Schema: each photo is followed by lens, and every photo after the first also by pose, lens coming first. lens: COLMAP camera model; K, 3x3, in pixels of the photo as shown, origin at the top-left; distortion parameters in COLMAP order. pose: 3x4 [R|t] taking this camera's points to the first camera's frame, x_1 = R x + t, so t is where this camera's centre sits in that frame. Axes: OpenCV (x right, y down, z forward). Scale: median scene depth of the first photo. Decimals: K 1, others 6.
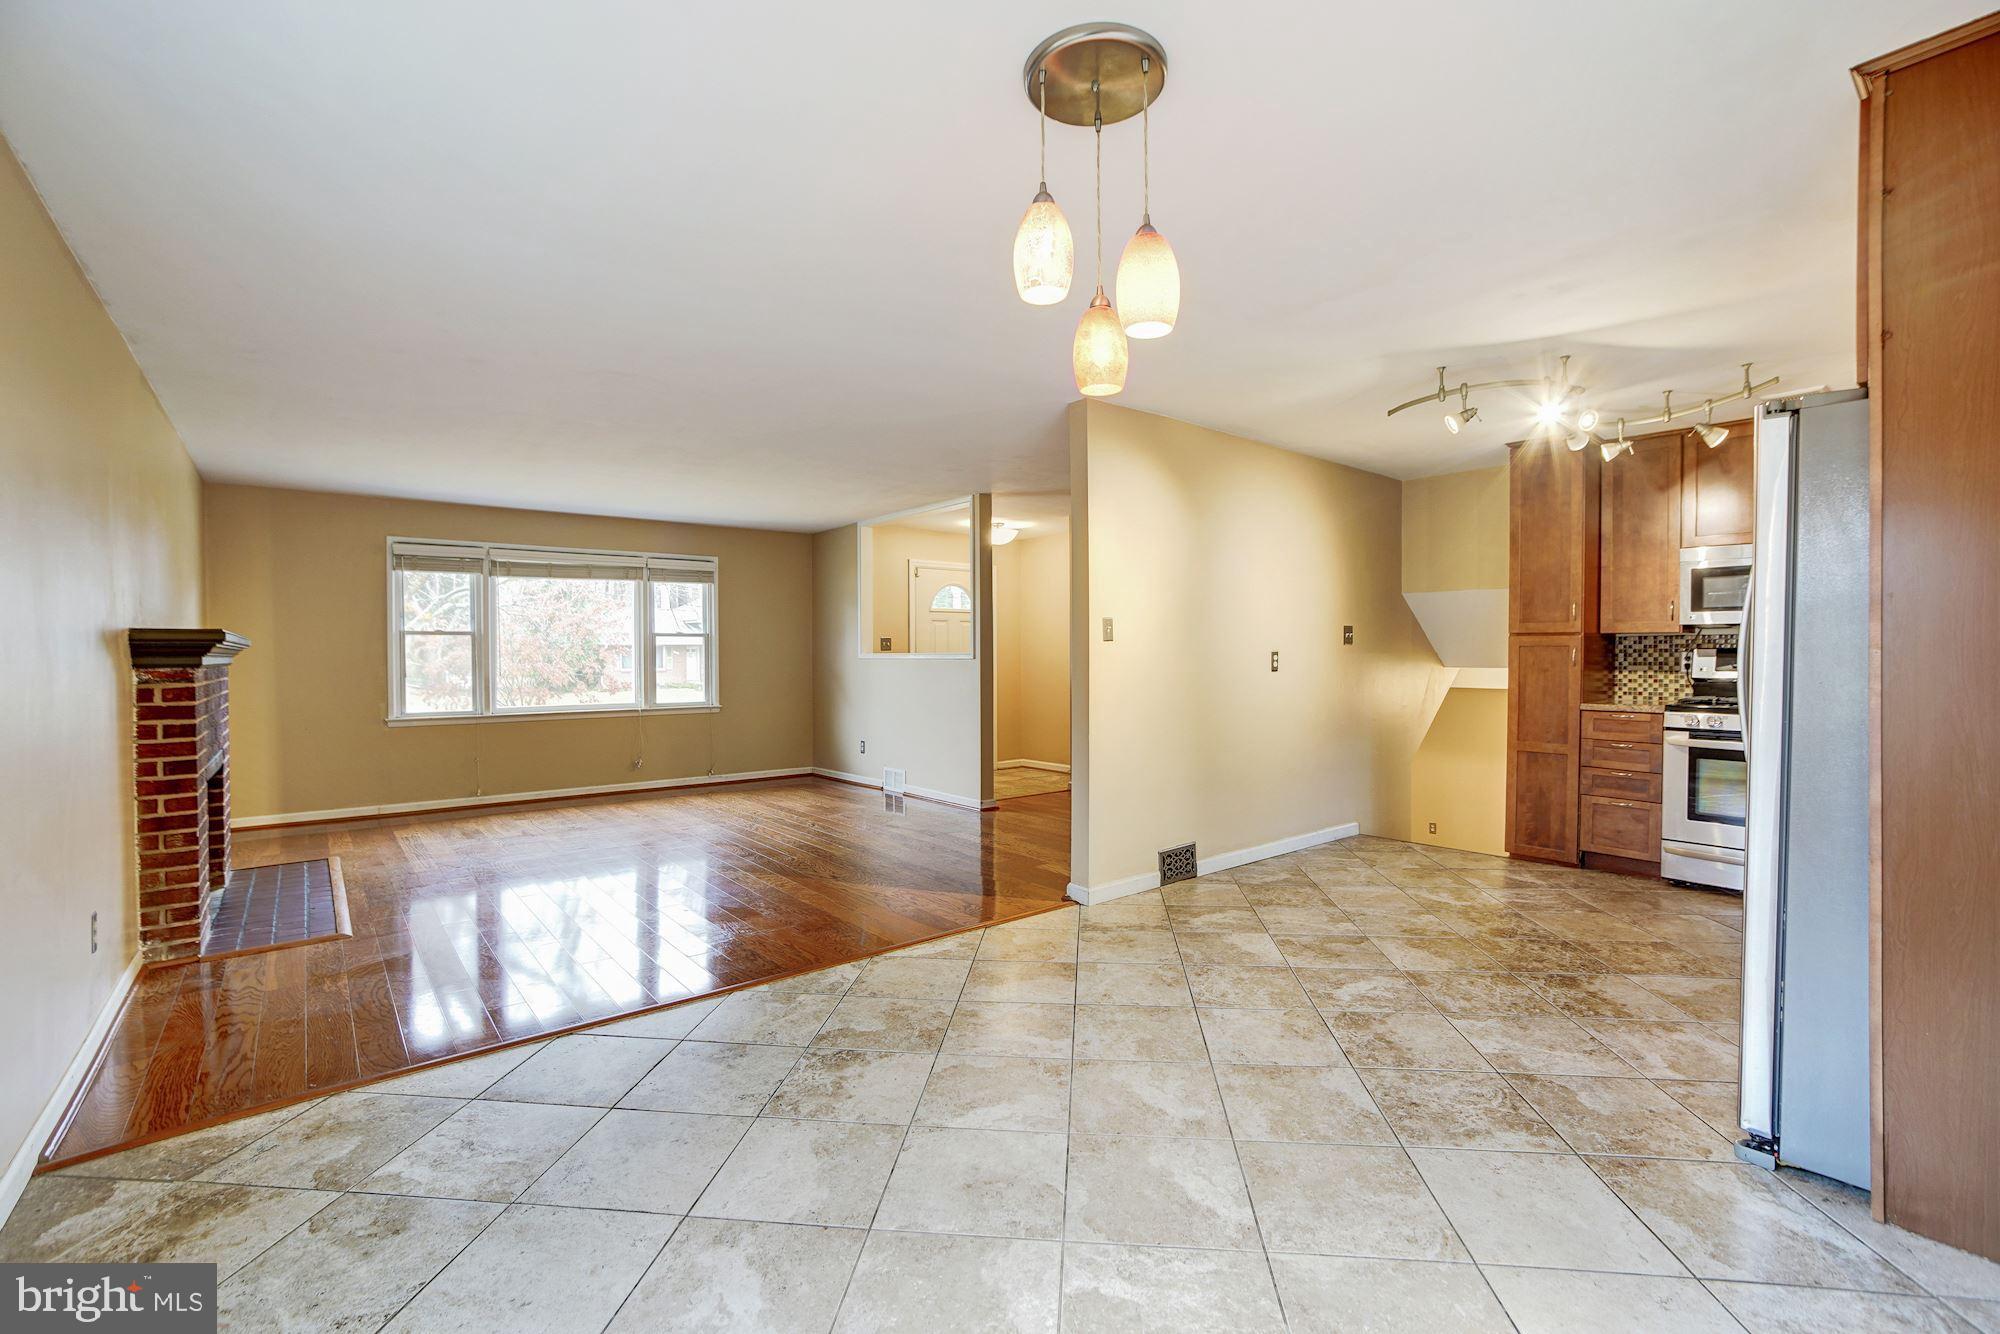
lens RADIAL K [[869.8, 0, 993.1], [0, 869.8, 661.3], [0, 0, 1]] dist [-0.046909, 0.017895]
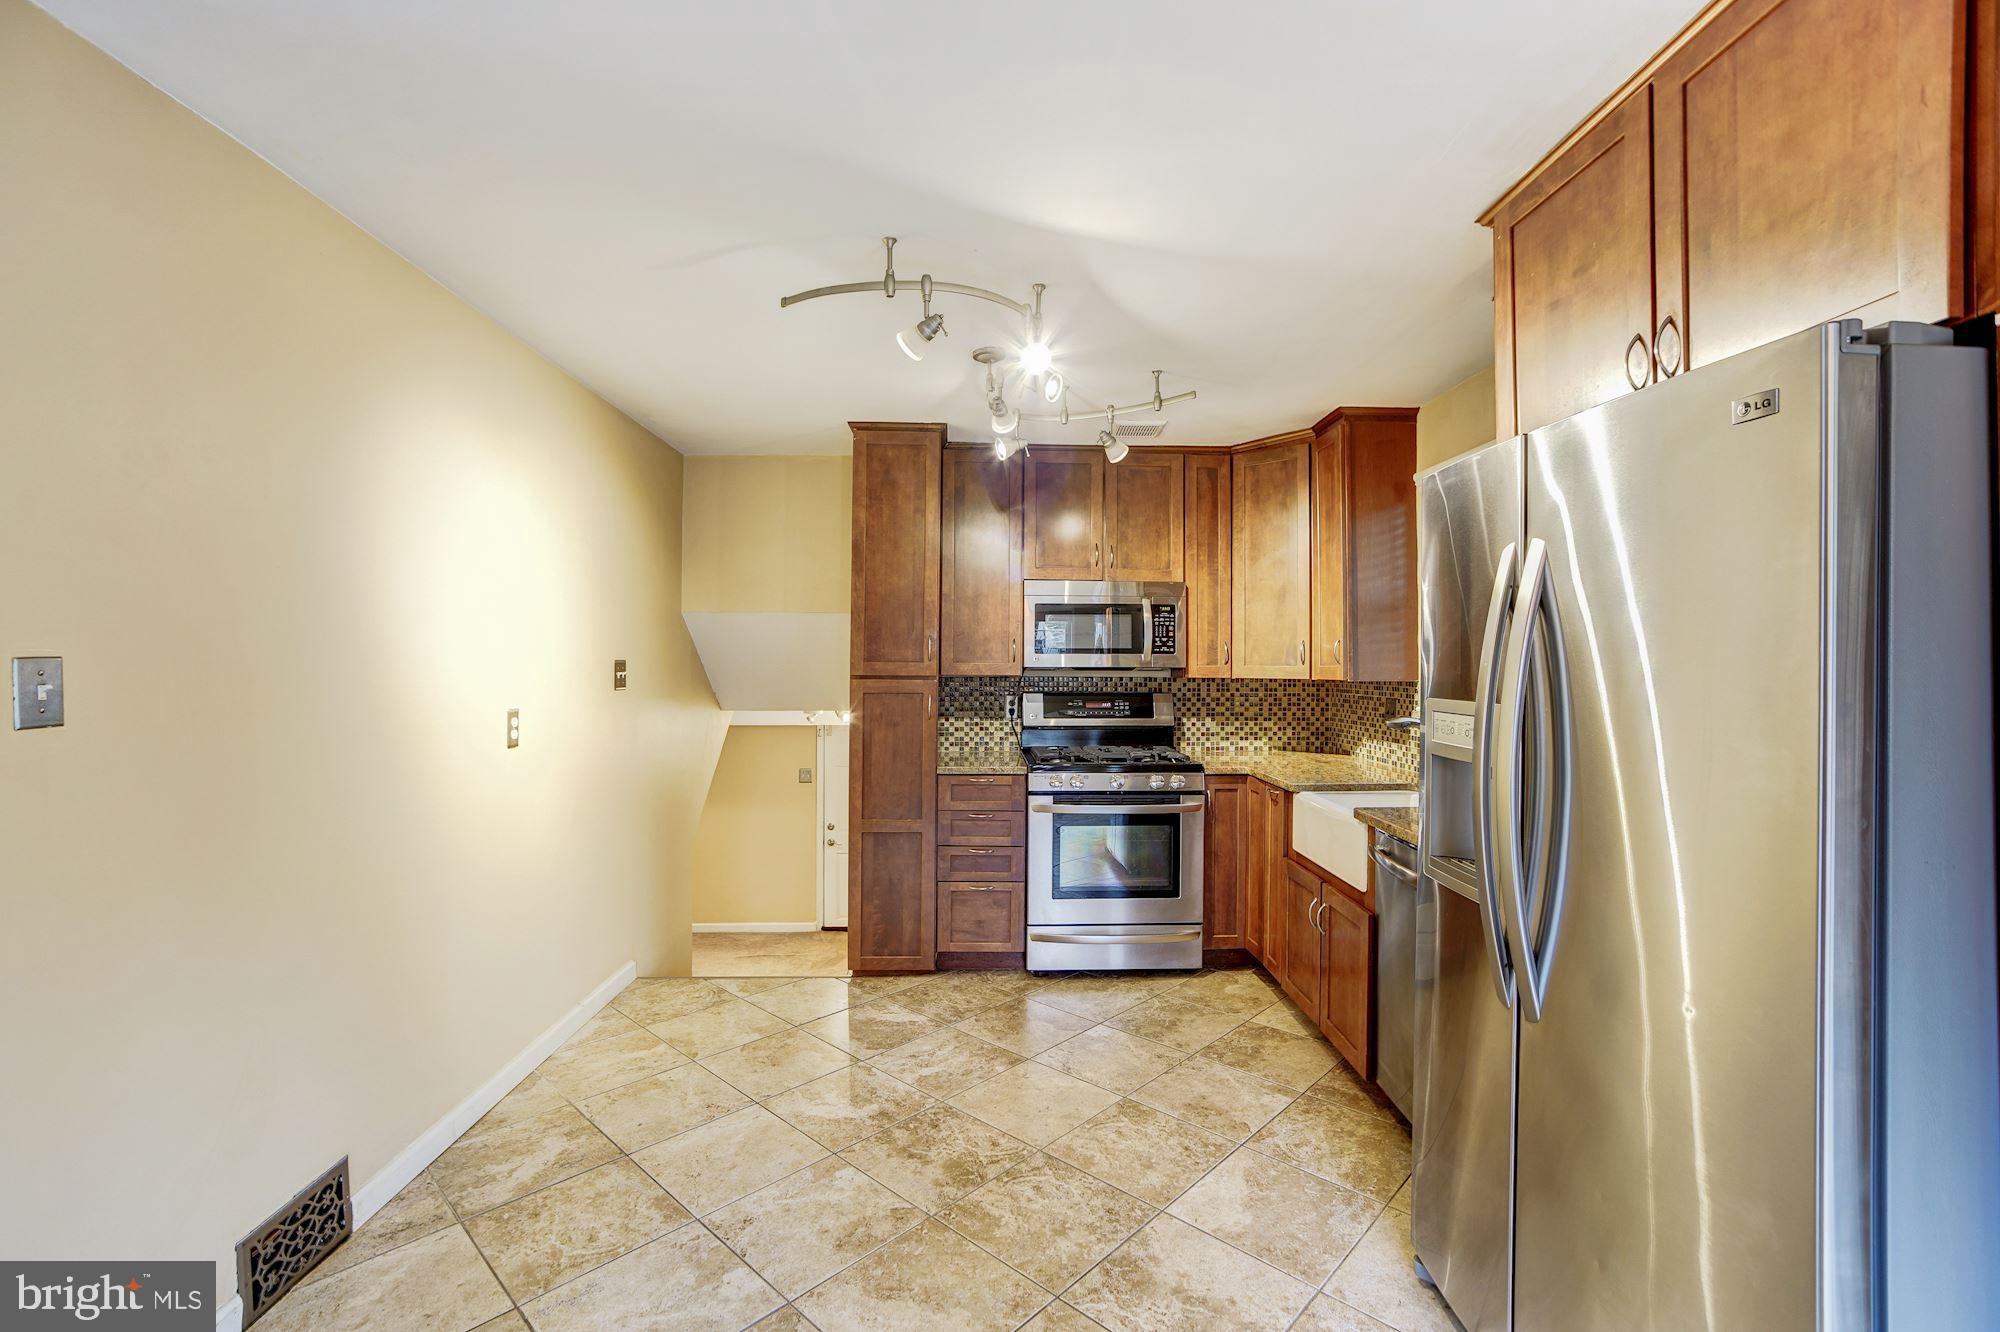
lens RADIAL K [[869.8, 0, 1033.6], [0, 869.8, 663.6], [0, 0, 1]] dist [-0.046909, 0.017895]
pose [[0.581528, 0.003172, 0.813520, 0.082426], [0.002029, 0.999984, -0.005350, -0.040075], [-0.813524, 0.004761, 0.581512, 0.443954]]
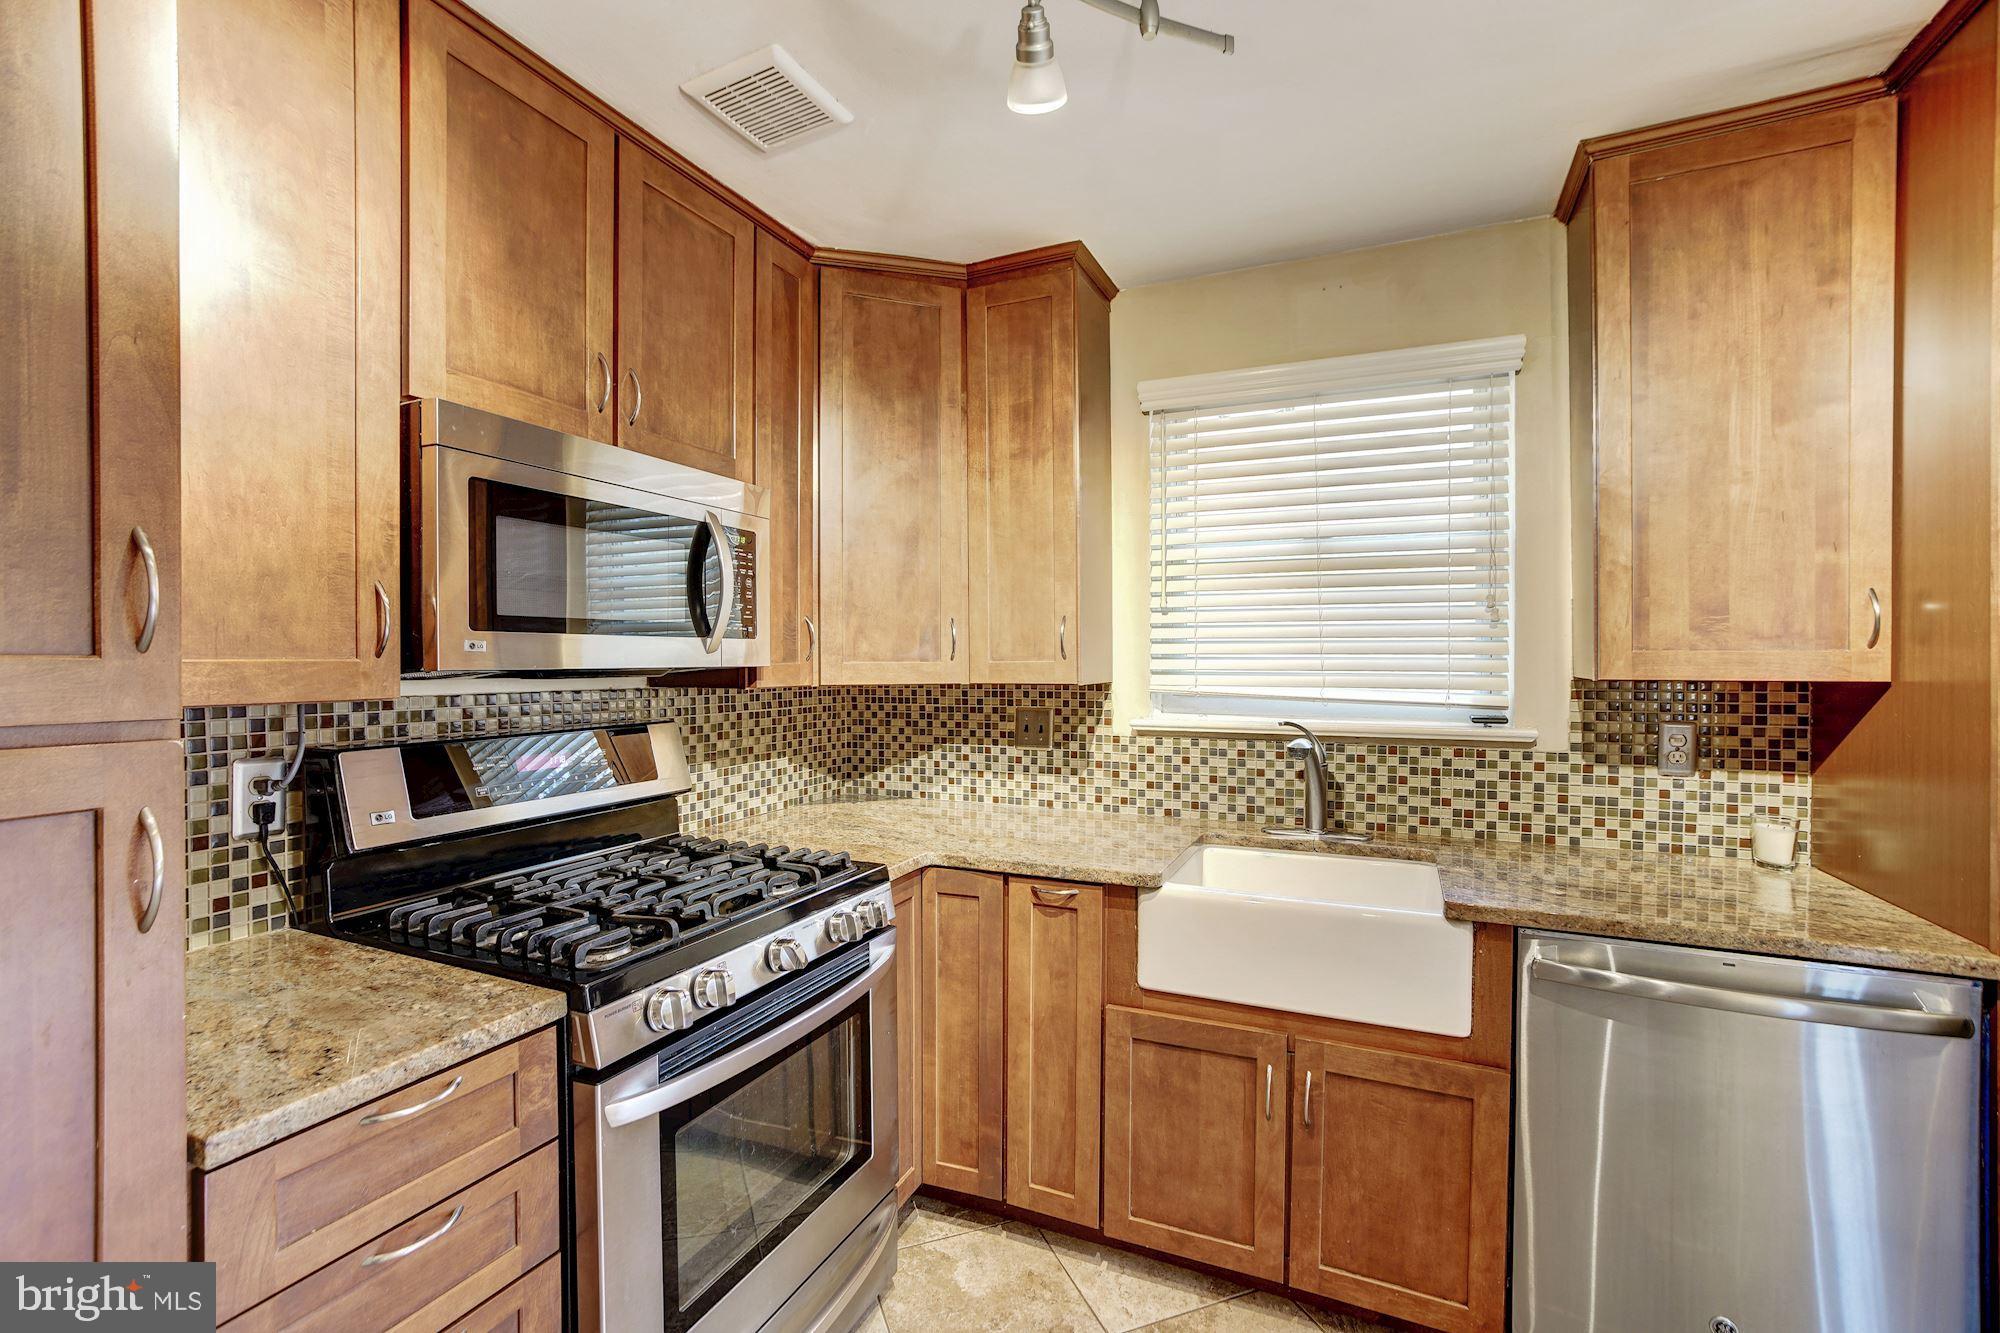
lens RADIAL K [[869.8, 0, 1069.6], [0, 869.8, 669.4], [0, 0, 1]] dist [-0.046909, 0.017895]
pose [[-0.481226, -0.008407, 0.876556, 0.439121], [0.009212, 0.999850, 0.014646, -0.044139], [-0.876548, 0.015123, -0.481076, 0.894817]]
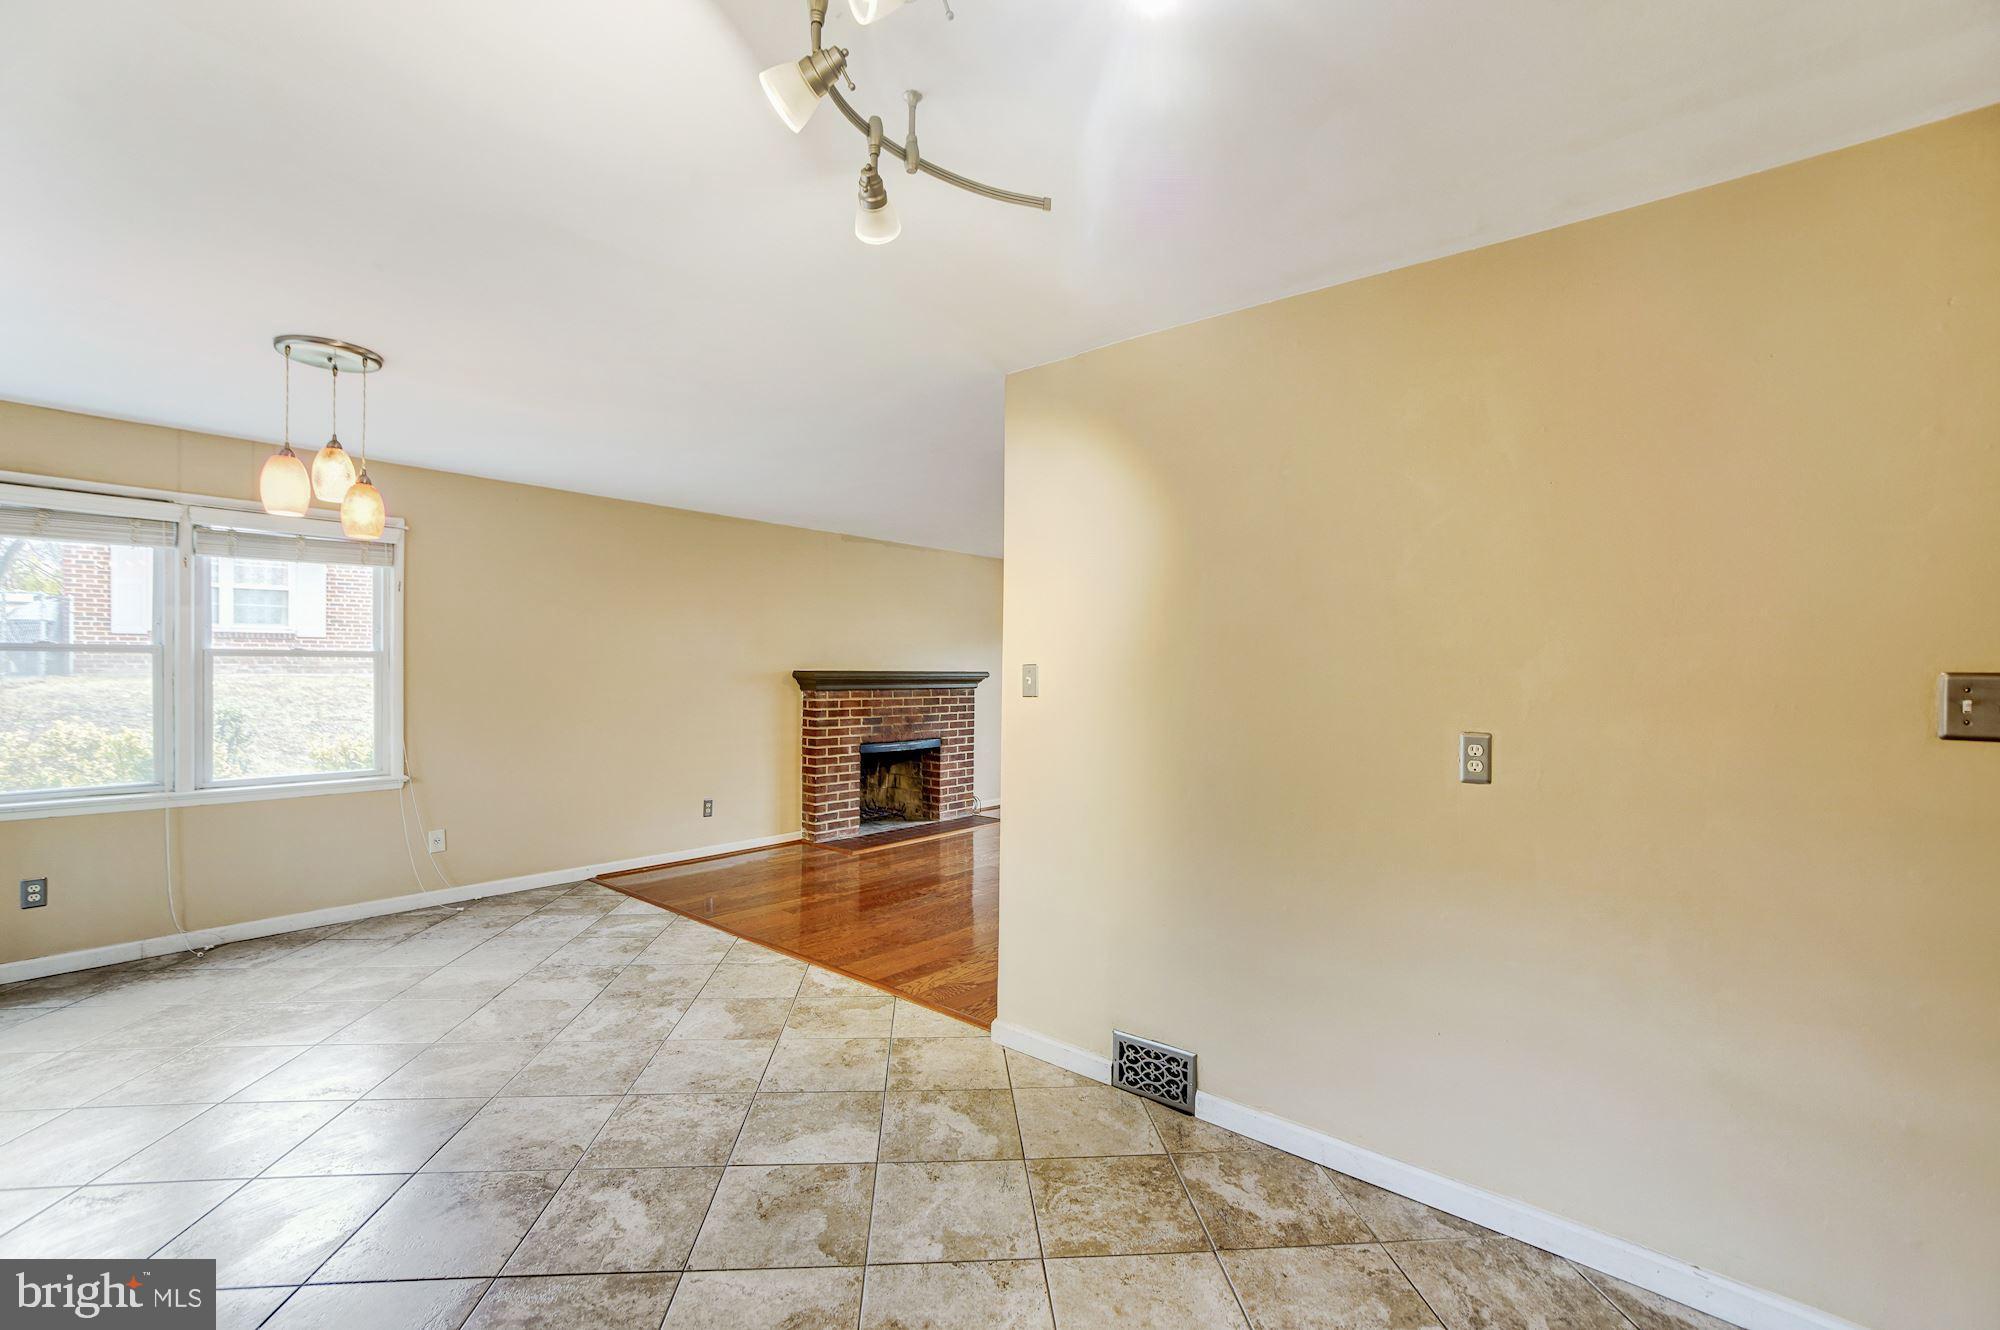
lens RADIAL K [[869.8, 0, 1026.6], [0, 869.8, 676.3], [0, 0, 1]] dist [-0.046909, 0.017895]
pose [[0.200103, 0.021723, -0.979534, 0.735464], [-0.023712, 0.999569, 0.017324, -0.048876], [0.979488, 0.019760, 0.200532, 0.741068]]
